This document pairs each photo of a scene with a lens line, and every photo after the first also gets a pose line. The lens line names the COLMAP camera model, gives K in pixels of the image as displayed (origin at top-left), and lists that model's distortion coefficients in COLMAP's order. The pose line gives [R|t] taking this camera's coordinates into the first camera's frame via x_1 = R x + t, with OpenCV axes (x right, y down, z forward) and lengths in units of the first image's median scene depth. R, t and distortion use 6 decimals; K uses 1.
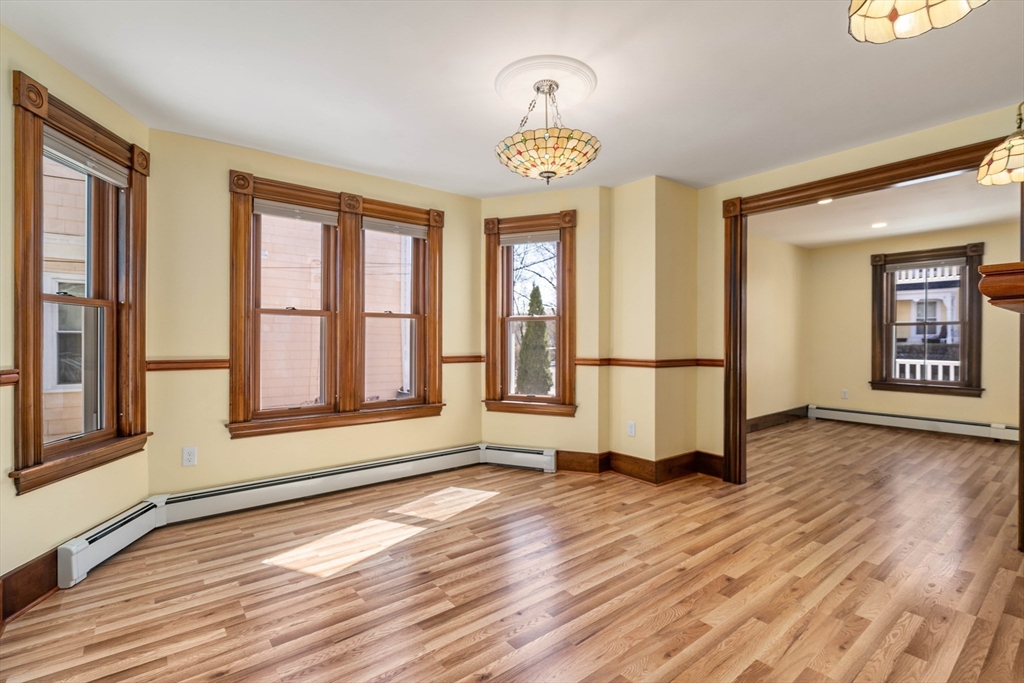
lens RADIAL K [[472.6, 0, 507.7], [0, 472.6, 342.2], [0, 0, 1]] dist [-0.003217, 0.000852]
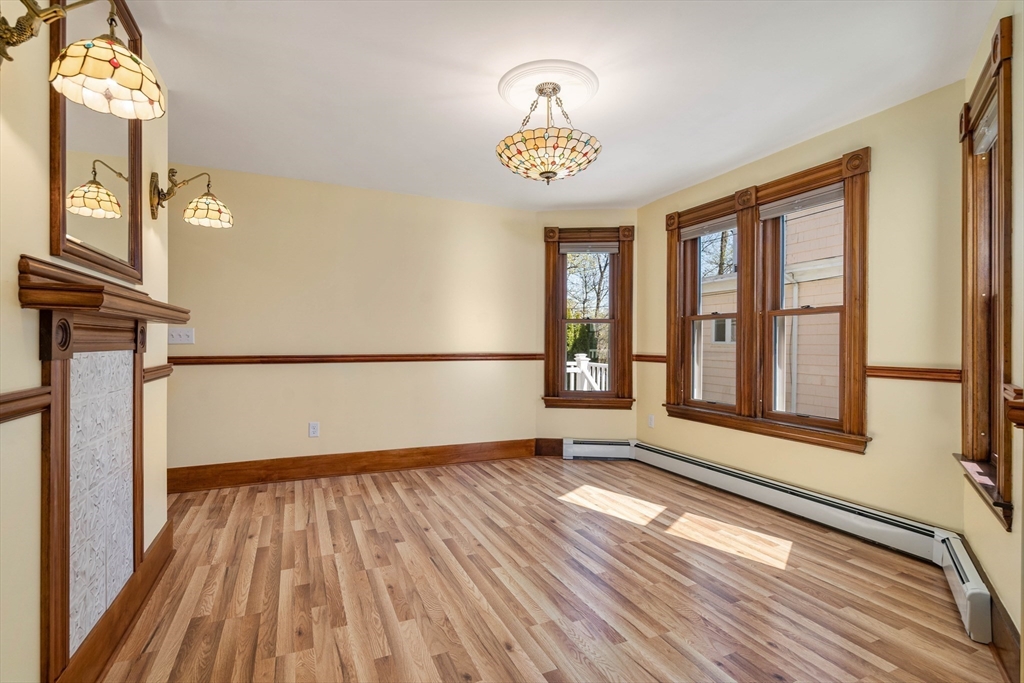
lens RADIAL K [[472.6, 0, 510.8], [0, 472.6, 347.1], [0, 0, 1]] dist [-0.003217, 0.000852]
pose [[-0.239706, 0.008561, -0.970808, 0.910348], [-0.006542, 0.999924, 0.010433, -0.000906], [0.970823, 0.008852, -0.239632, 0.984031]]
